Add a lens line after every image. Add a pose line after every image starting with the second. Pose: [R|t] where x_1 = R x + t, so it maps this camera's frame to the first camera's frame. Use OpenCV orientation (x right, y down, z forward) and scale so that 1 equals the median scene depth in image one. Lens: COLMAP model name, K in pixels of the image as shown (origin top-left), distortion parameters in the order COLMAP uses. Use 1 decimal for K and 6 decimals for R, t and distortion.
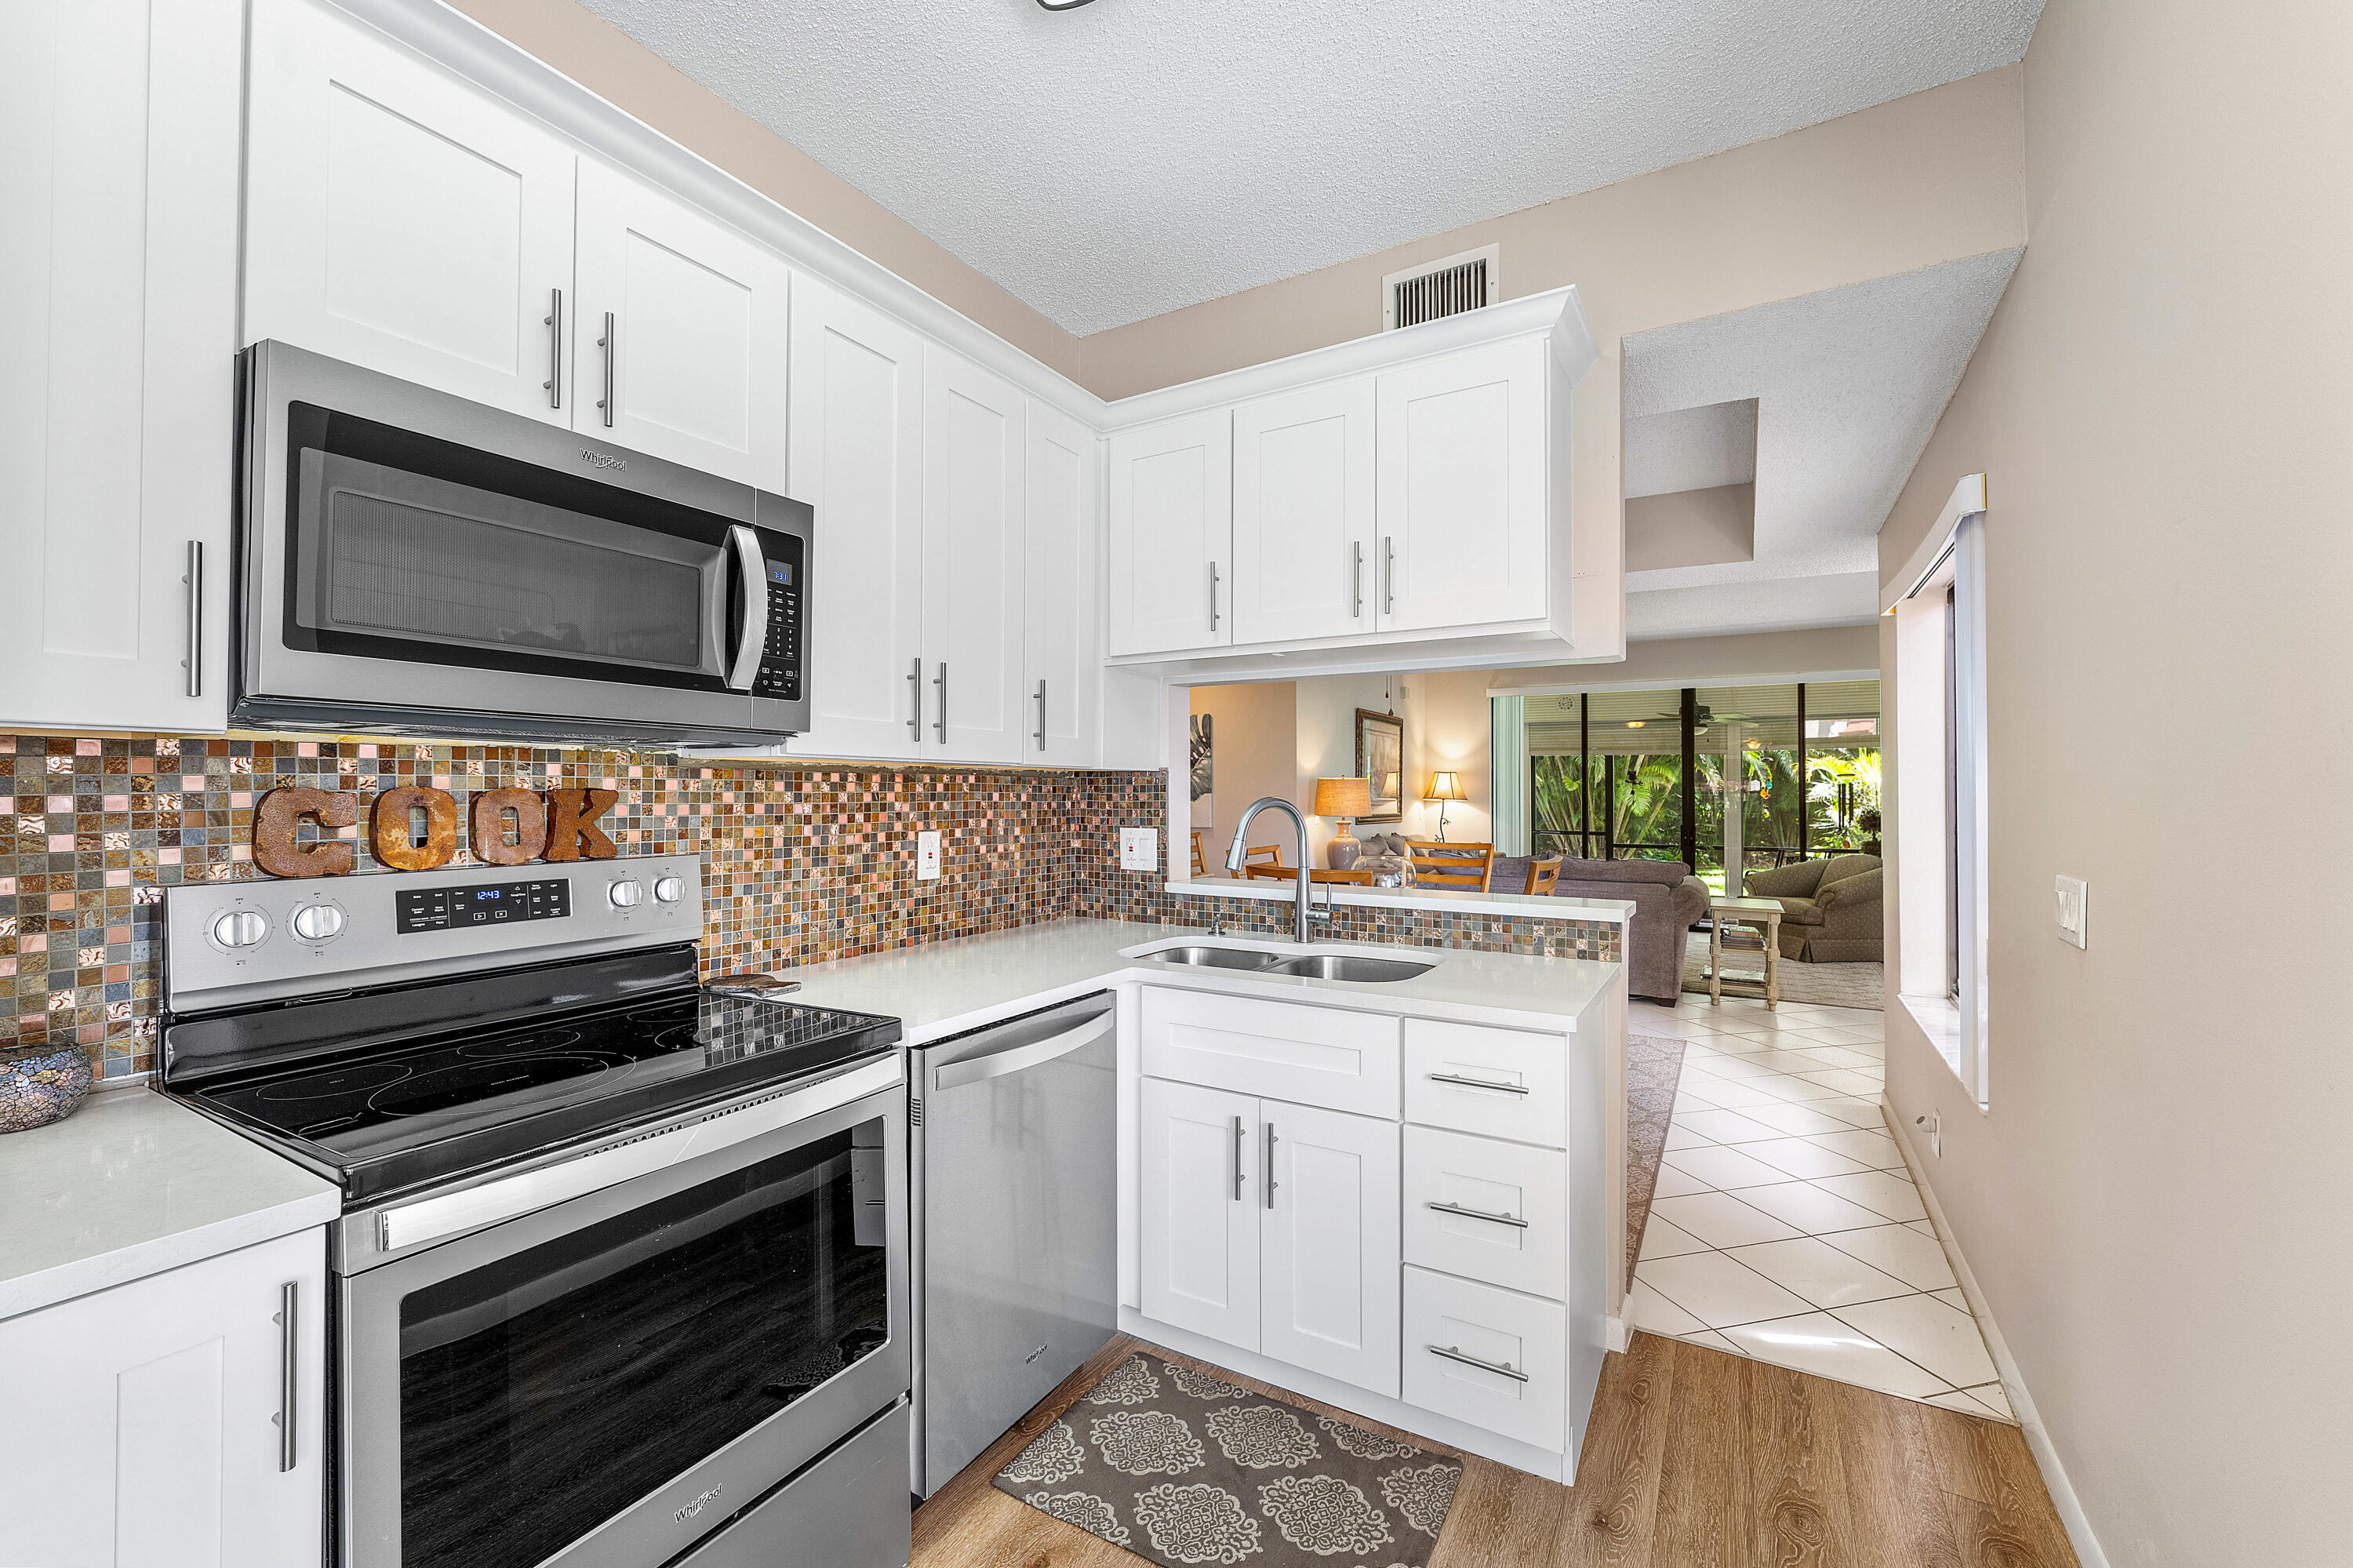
lens RADIAL K [[969.7, 0, 1174.5], [0, 969.7, 762.5], [0, 0, 1]] dist [-0.007056, 0.000547]
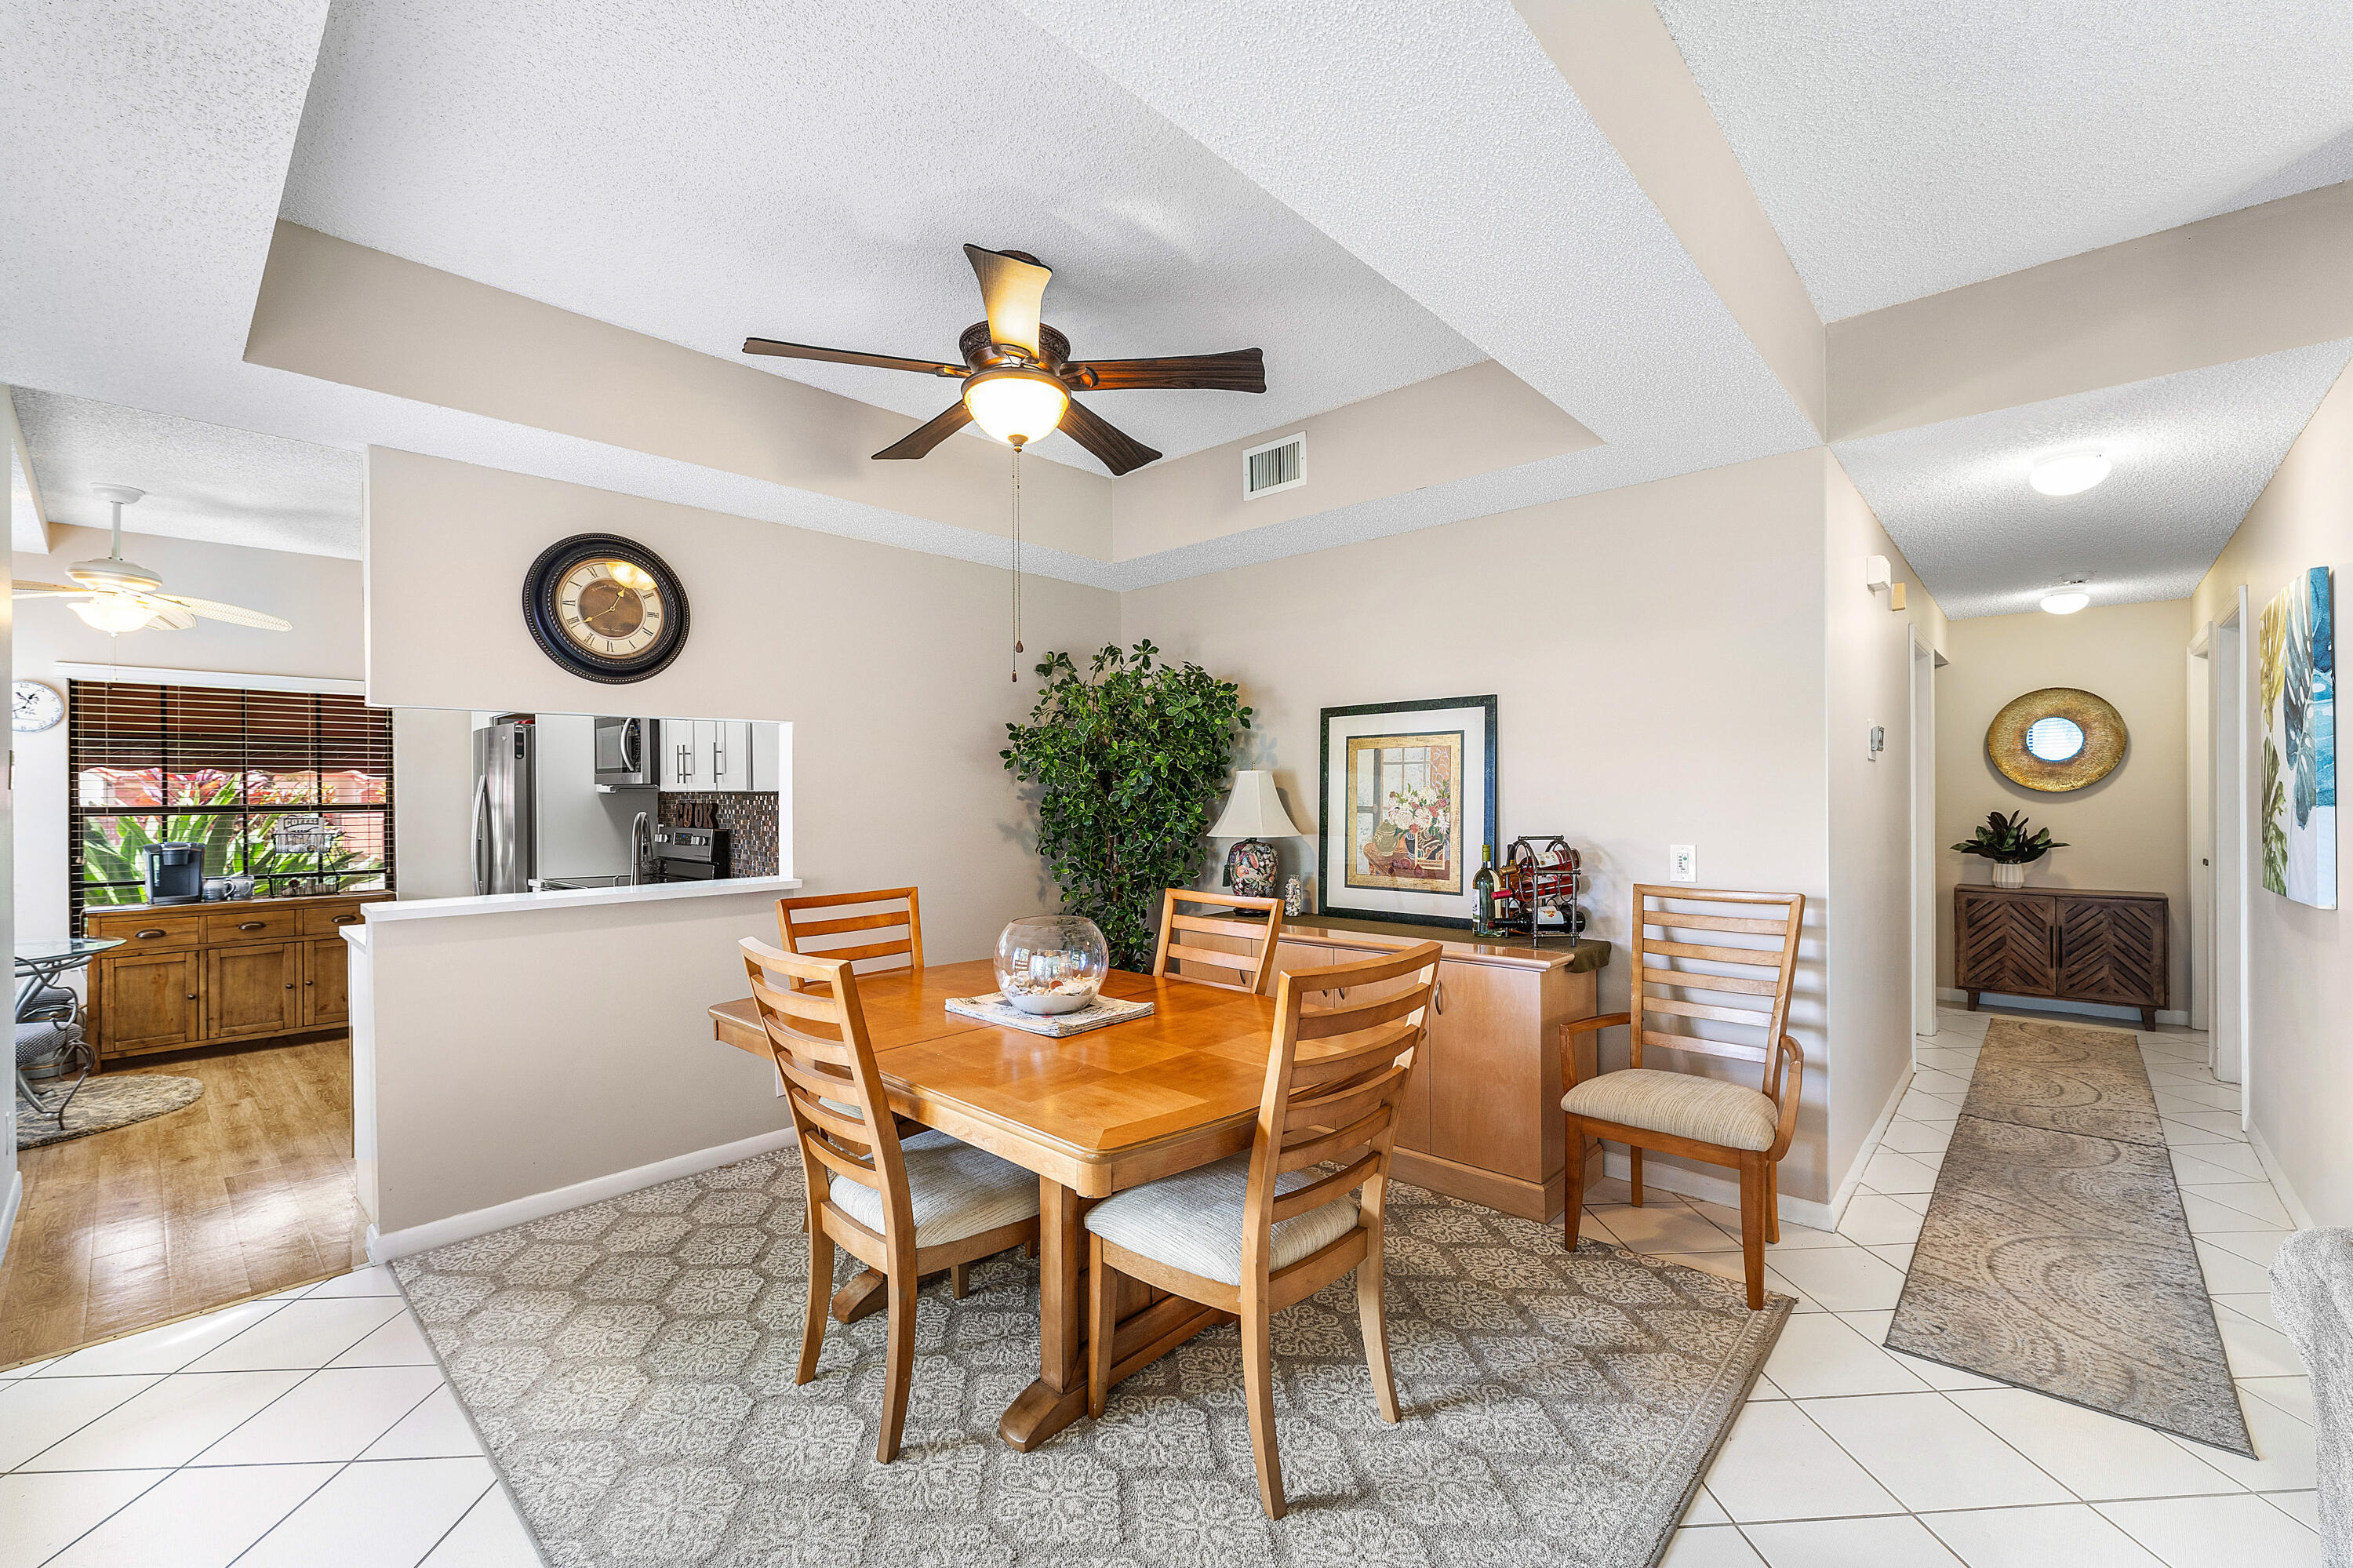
lens RADIAL K [[958.4, 0, 1182.3], [0, 958.4, 790.4], [0, 0, 1]] dist [-0.002982, 0.000133]
pose [[-0.207912, -0.001805, -0.978146, 1.415673], [0.035843, 0.999313, -0.009463, 0.049735], [0.977491, -0.037027, -0.207704, 2.236300]]
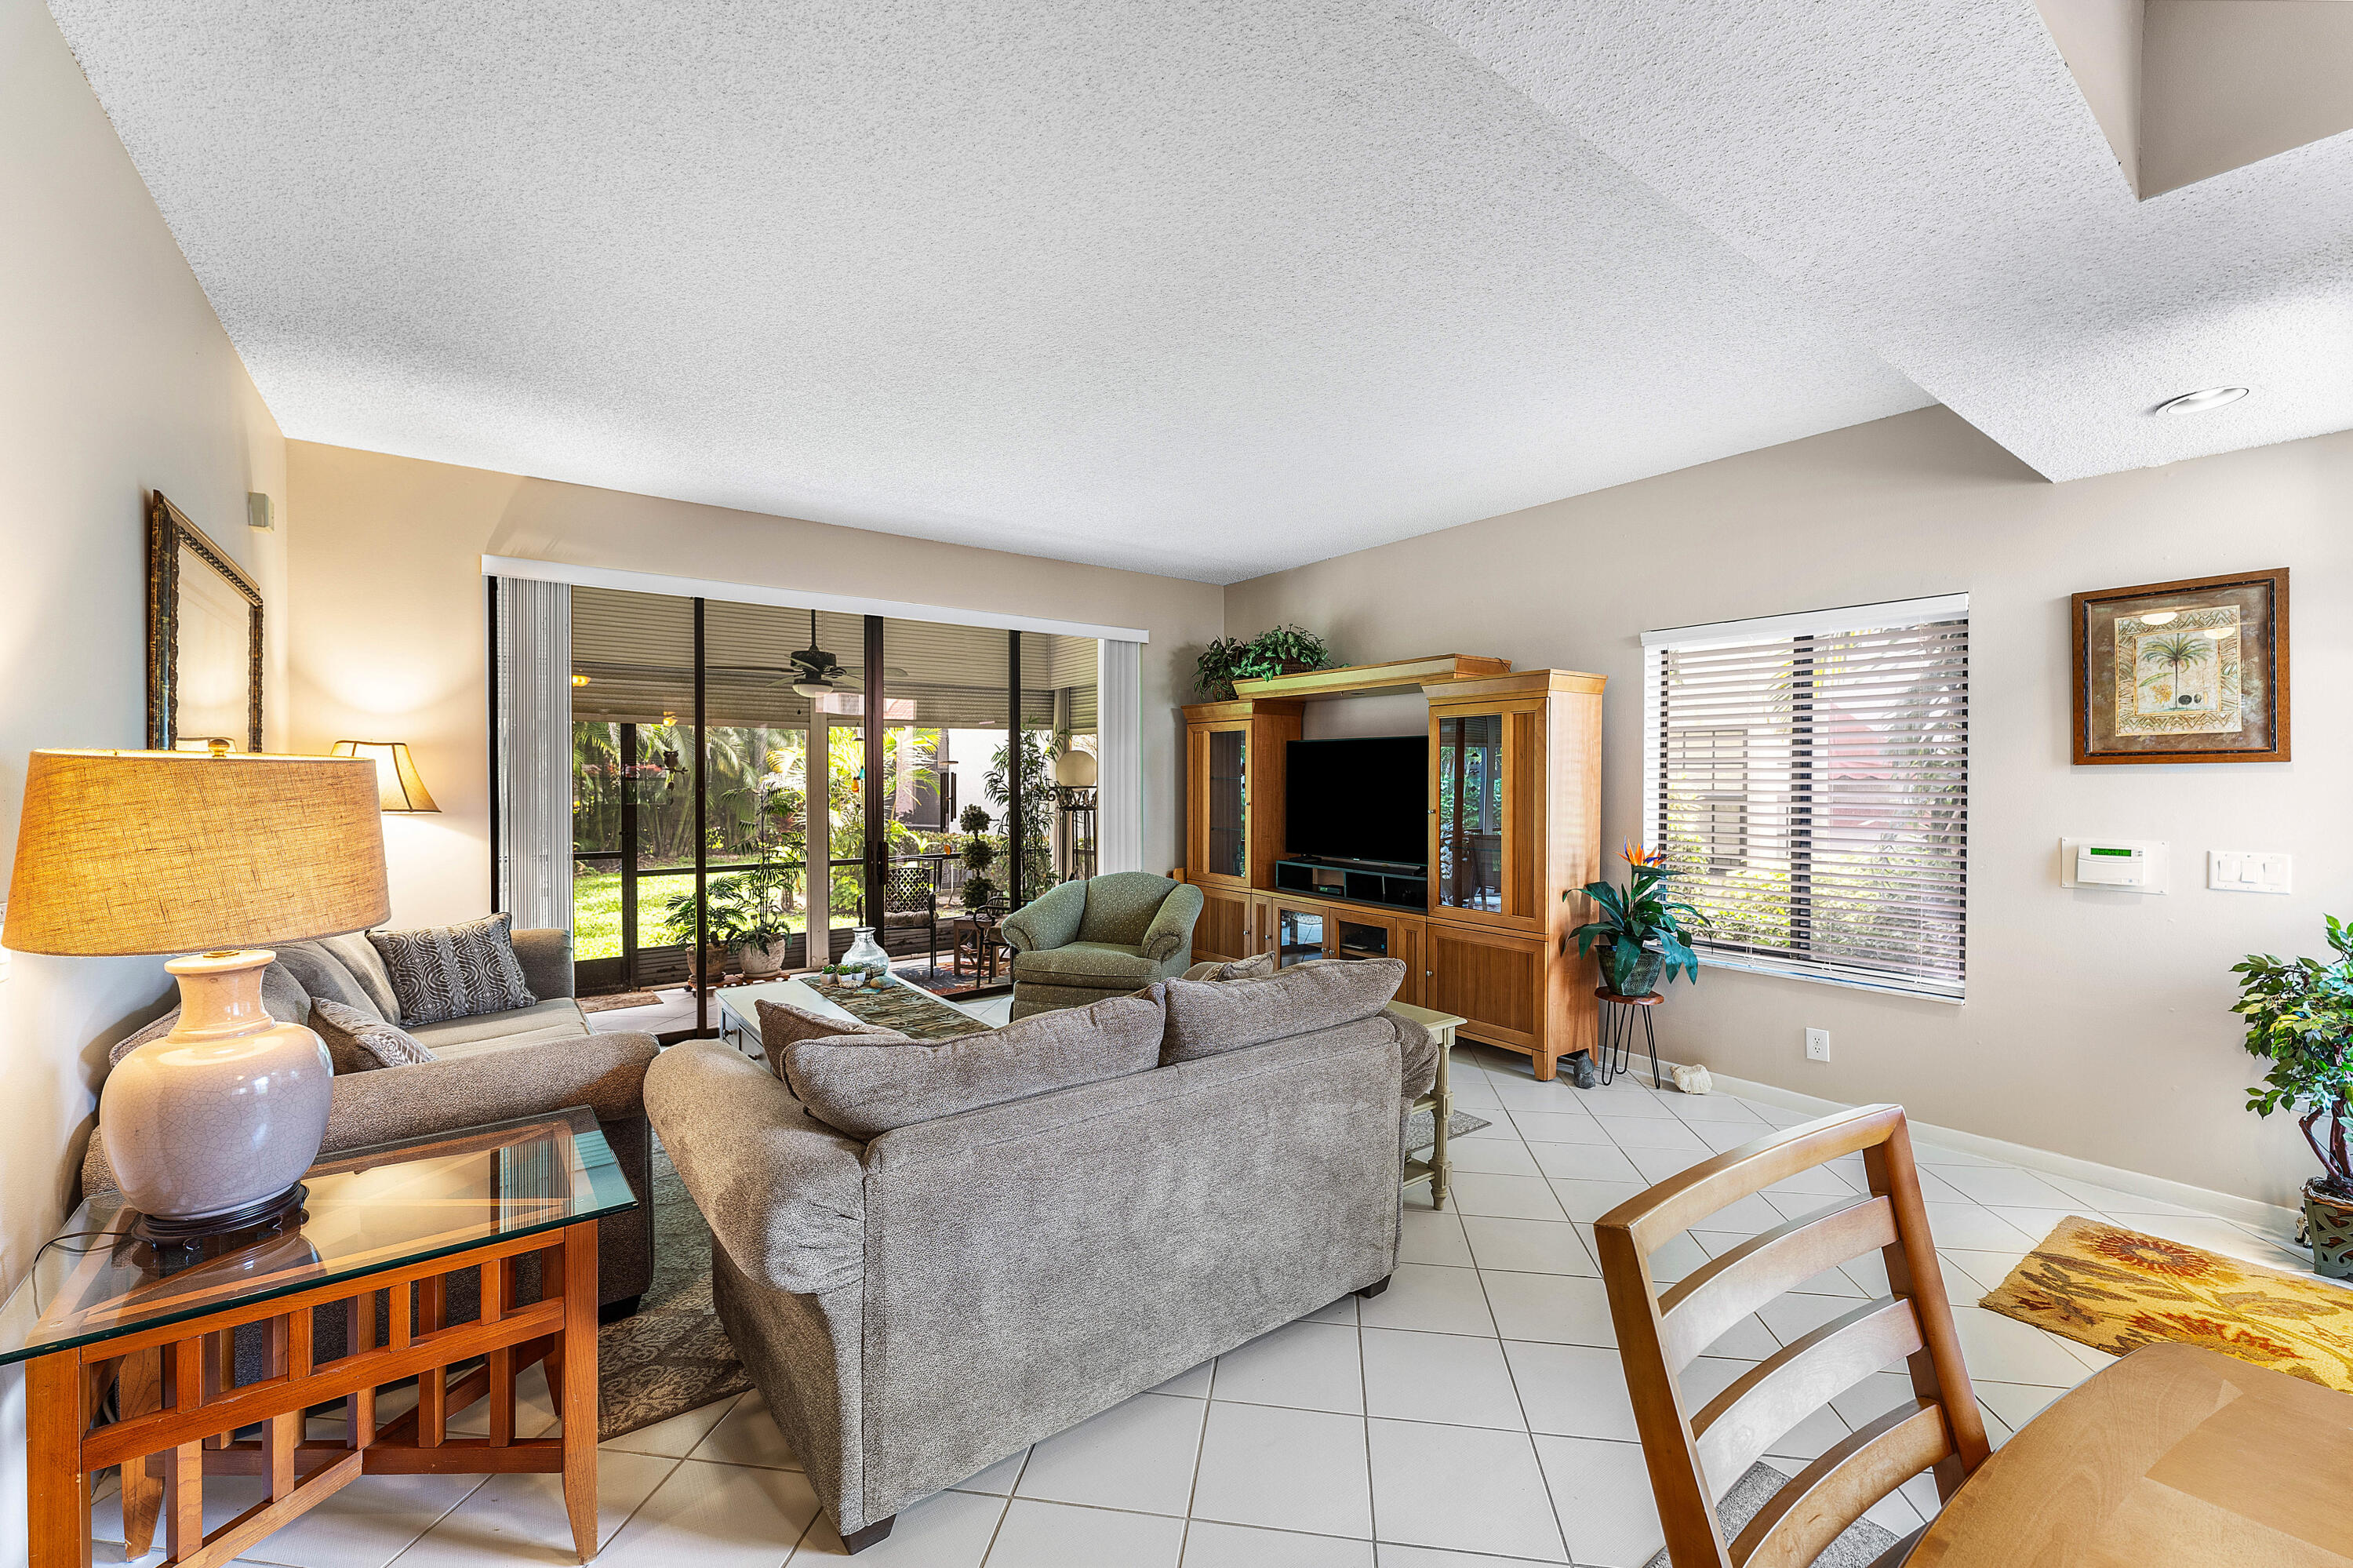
lens RADIAL K [[942.2, 0, 1179.0], [0, 942.2, 783.5], [0, 0, 1]] dist [0.000040, -0.000235]
pose [[0.388476, -0.009148, 0.921413, 0.221926], [-0.026585, 0.999423, 0.021131, 0.040119], [-0.921075, -0.032705, 0.388009, 2.297625]]
